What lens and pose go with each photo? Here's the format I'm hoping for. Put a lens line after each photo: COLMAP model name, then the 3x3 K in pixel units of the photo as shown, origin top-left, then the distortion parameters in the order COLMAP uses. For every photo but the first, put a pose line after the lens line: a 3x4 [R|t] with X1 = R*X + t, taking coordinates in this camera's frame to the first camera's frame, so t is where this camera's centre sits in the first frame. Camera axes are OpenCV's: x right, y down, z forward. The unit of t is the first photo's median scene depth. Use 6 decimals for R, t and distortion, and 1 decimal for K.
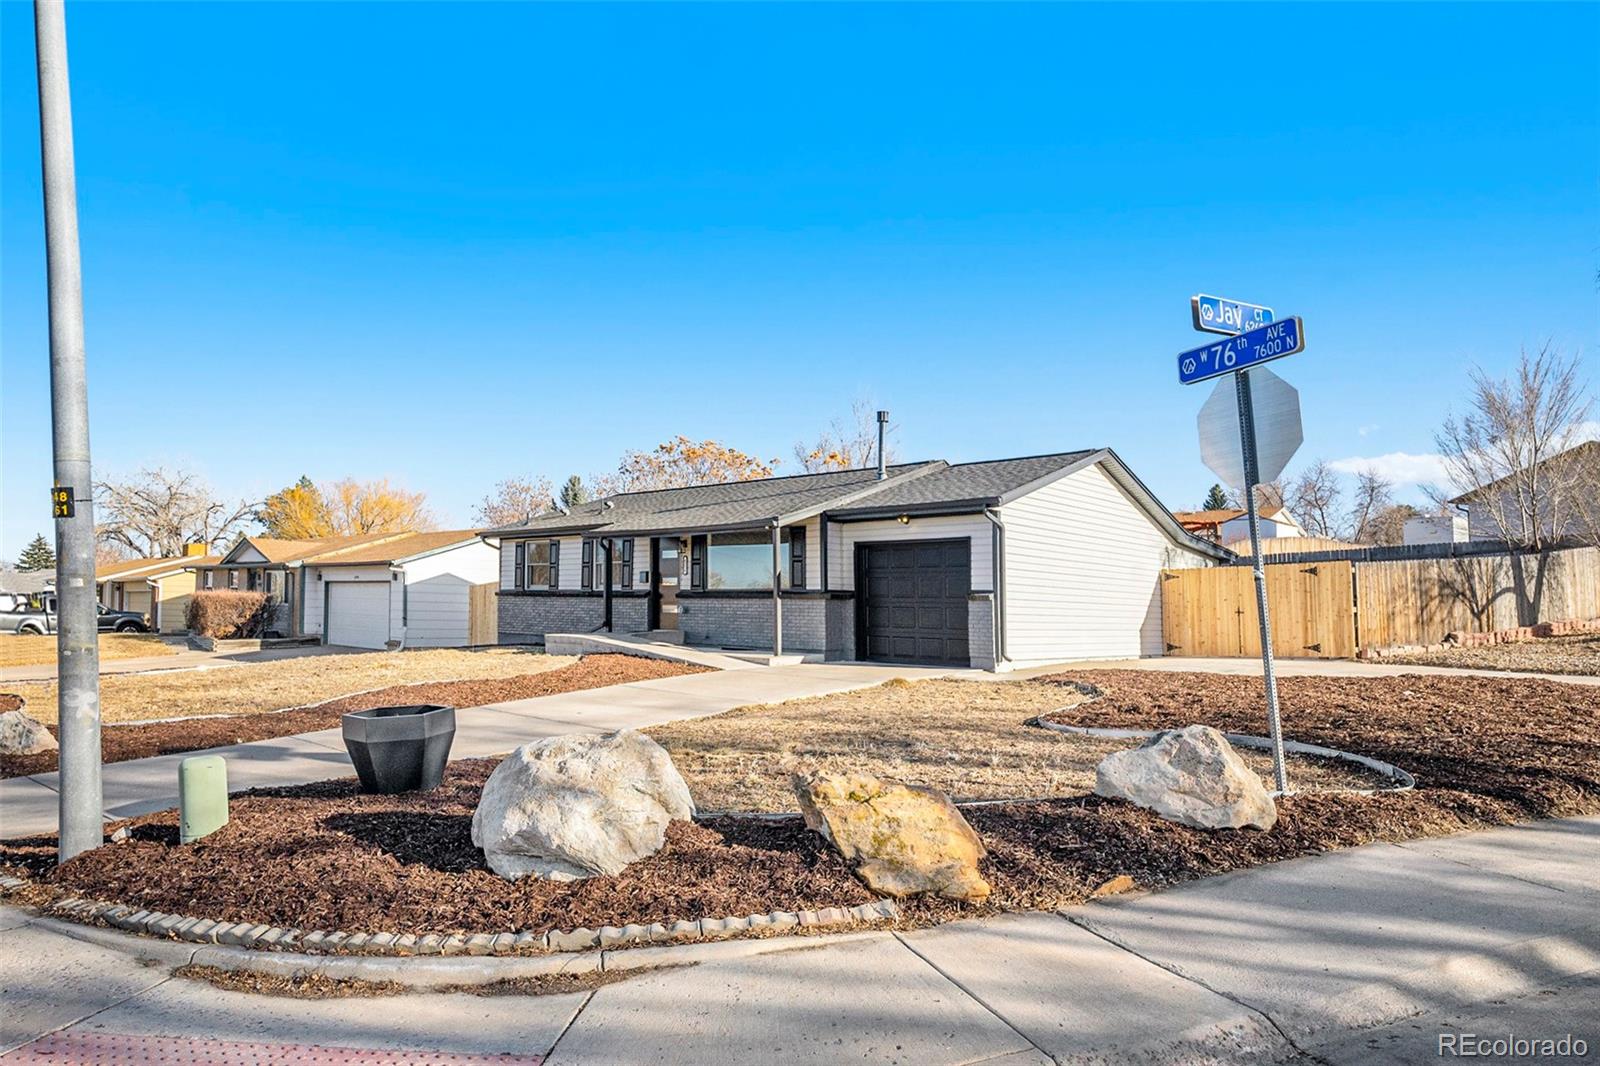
lens RADIAL K [[971.8, 0, 800.0], [0, 971.8, 533.0], [0, 0, 1]] dist [0.000072, -0.000001]
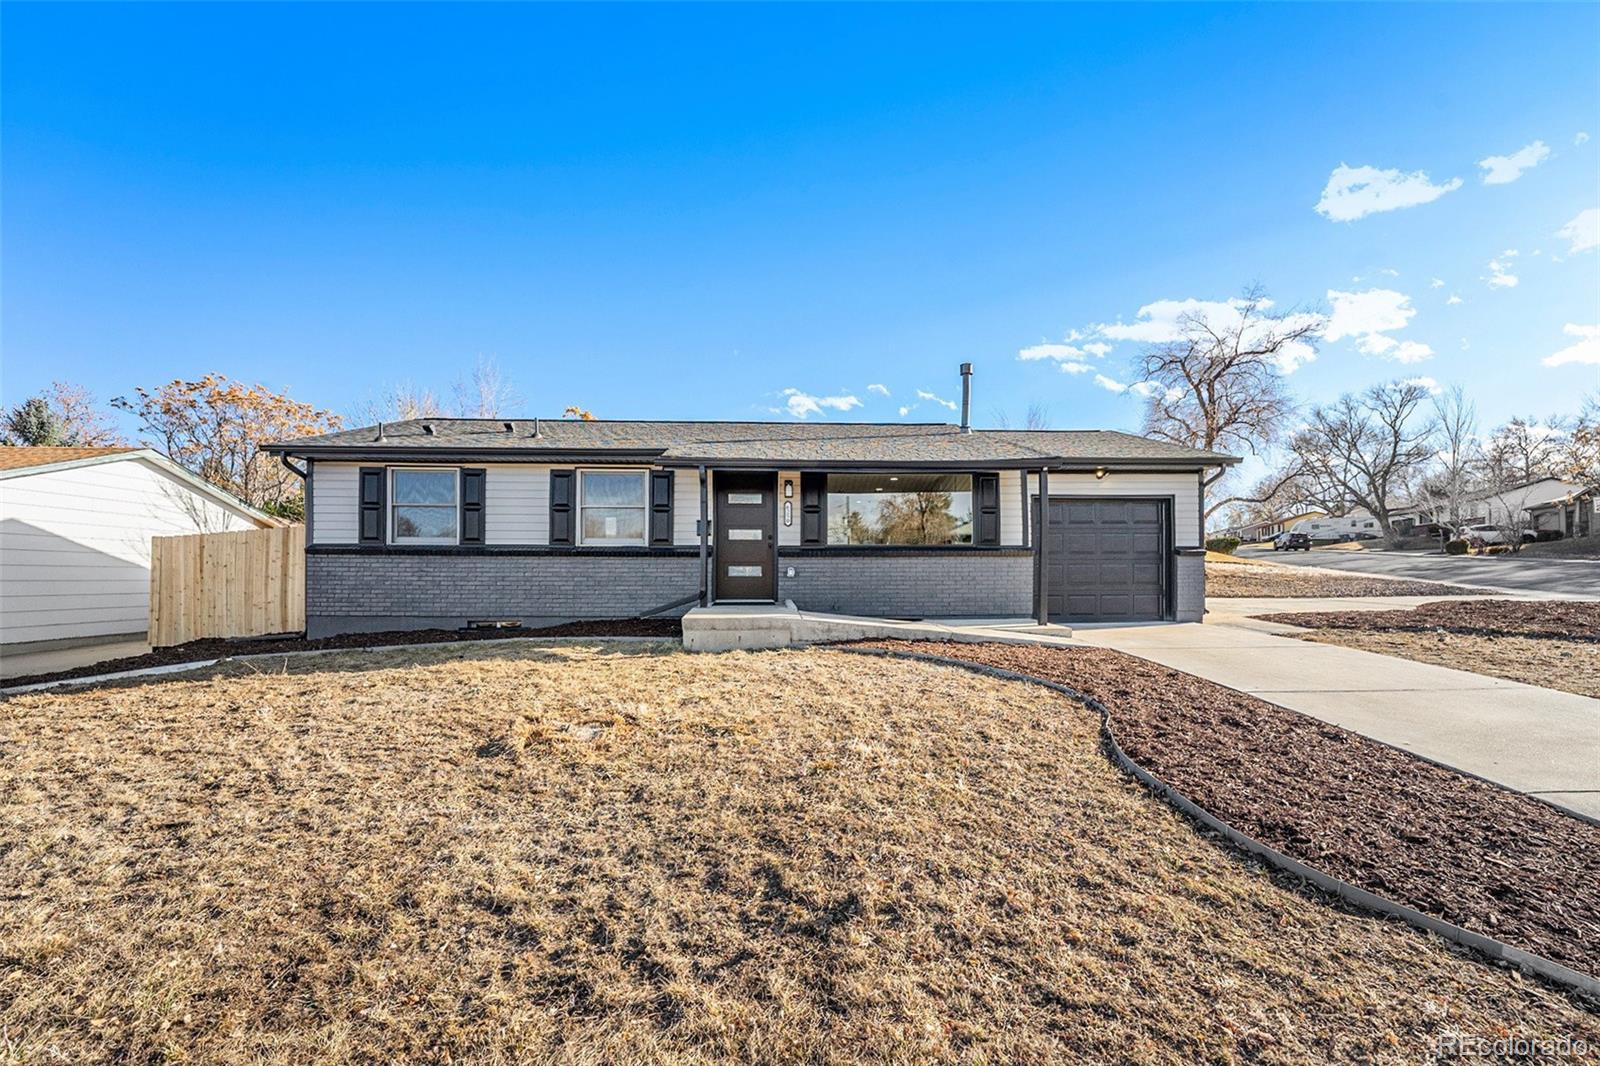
lens RADIAL K [[602.7, 0, 800.0], [0, 602.7, 533.0], [0, 0, 1]] dist [0.000603, 0.000013]
pose [[0.711309, 0.011798, 0.702780, -0.453925], [-0.043763, 0.998663, 0.027529, 0.035641], [-0.701515, -0.050337, 0.710874, 0.661916]]
